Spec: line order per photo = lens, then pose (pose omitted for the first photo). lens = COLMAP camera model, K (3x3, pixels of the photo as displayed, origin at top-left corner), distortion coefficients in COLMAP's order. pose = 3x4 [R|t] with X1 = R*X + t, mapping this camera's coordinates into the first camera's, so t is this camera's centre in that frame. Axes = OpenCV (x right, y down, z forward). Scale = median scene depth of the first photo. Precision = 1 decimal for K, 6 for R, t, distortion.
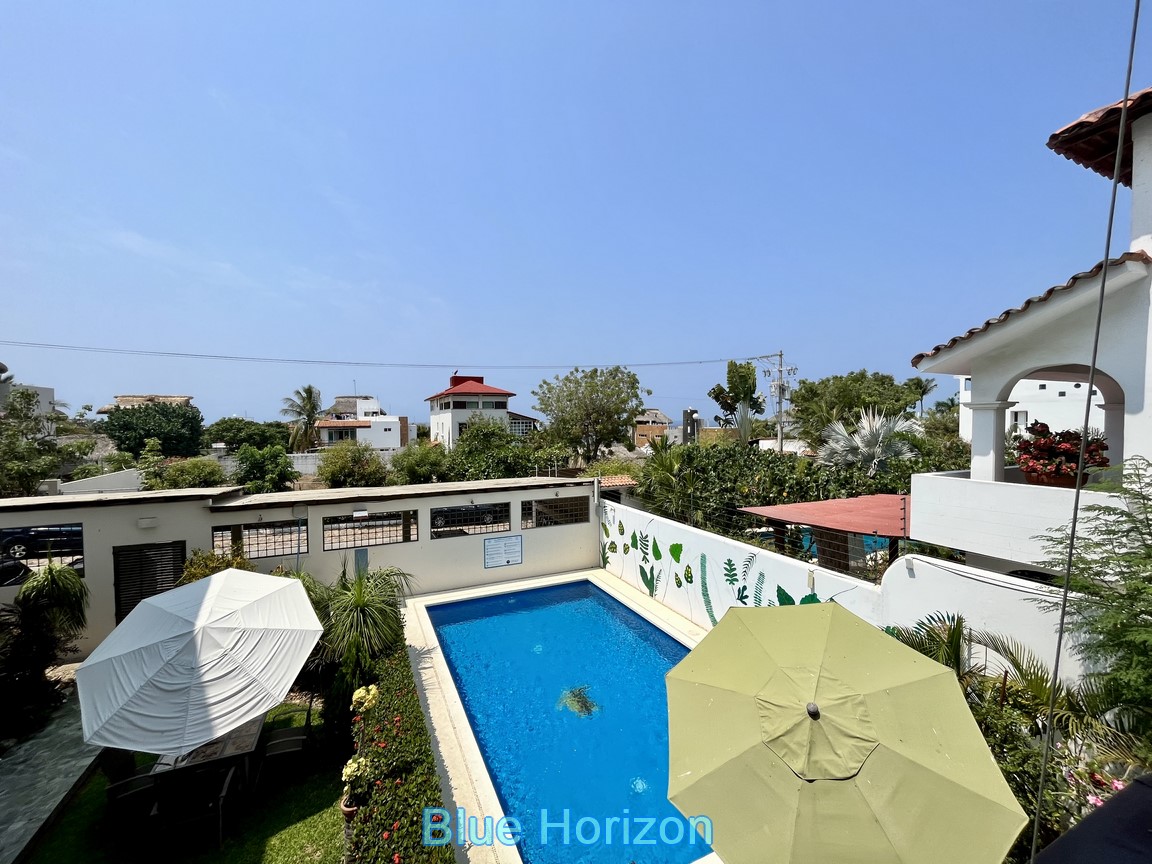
lens RADIAL K [[470.2, 0, 576.0], [0, 470.2, 432.0], [0, 0, 1]] dist [0.000124, -0.000230]
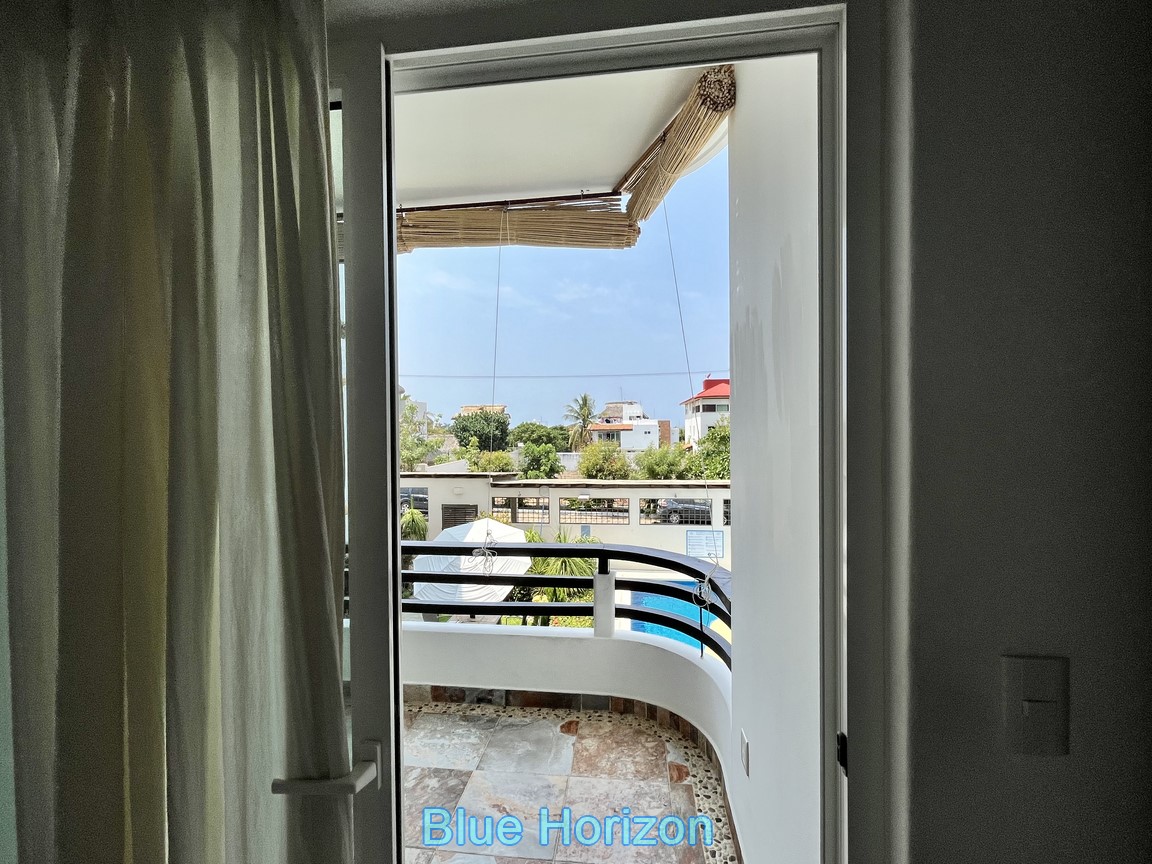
lens RADIAL K [[482.5, 0, 576.0], [0, 482.5, 432.0], [0, 0, 1]] dist [0.001093, -0.000001]
pose [[0.853042, 0.004959, -0.521819, 0.060103], [-0.008803, 0.999949, -0.004887, 0.001267], [0.521768, 0.008762, 0.853042, -0.037450]]
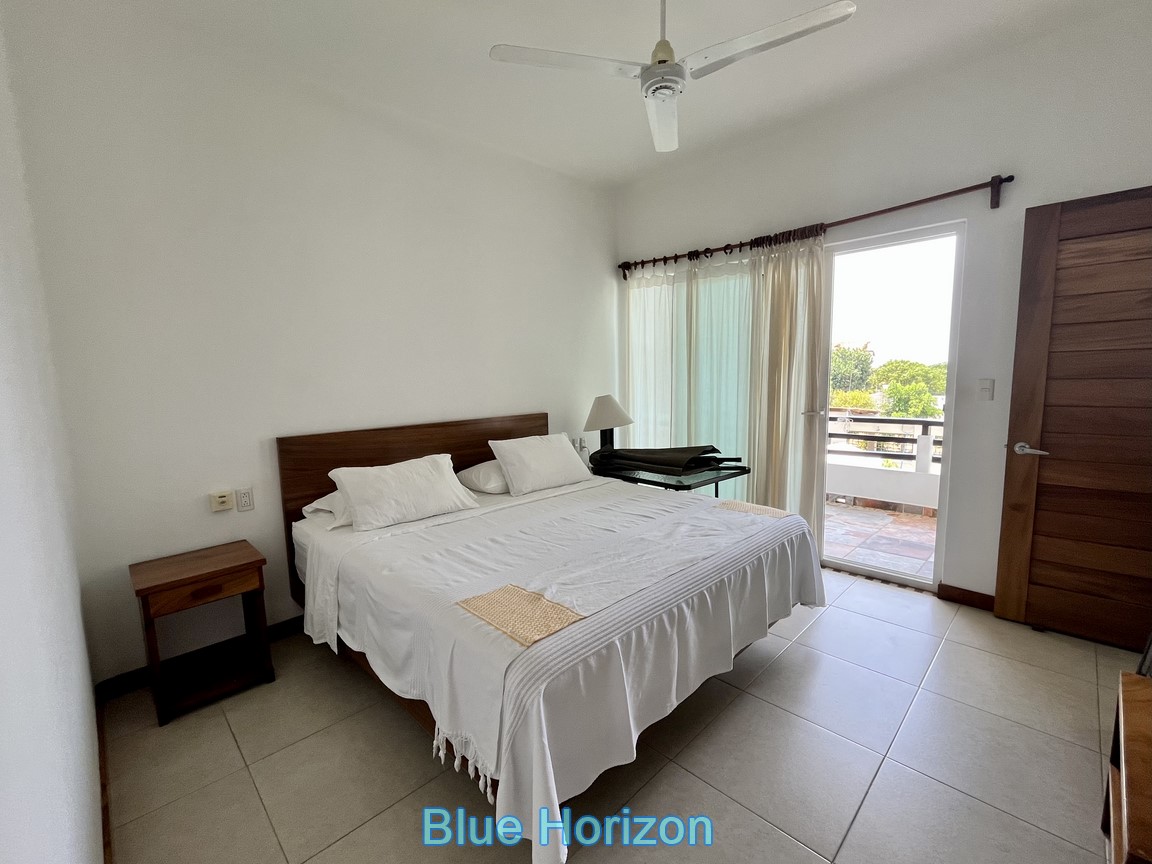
lens RADIAL K [[482.5, 0, 576.0], [0, 482.5, 432.0], [0, 0, 1]] dist [0.001093, -0.000001]
pose [[0.330662, 0.114625, -0.936762, 0.104831], [-0.004484, 0.992776, 0.119896, 0.006783], [0.943739, -0.035445, 0.328787, -0.089234]]
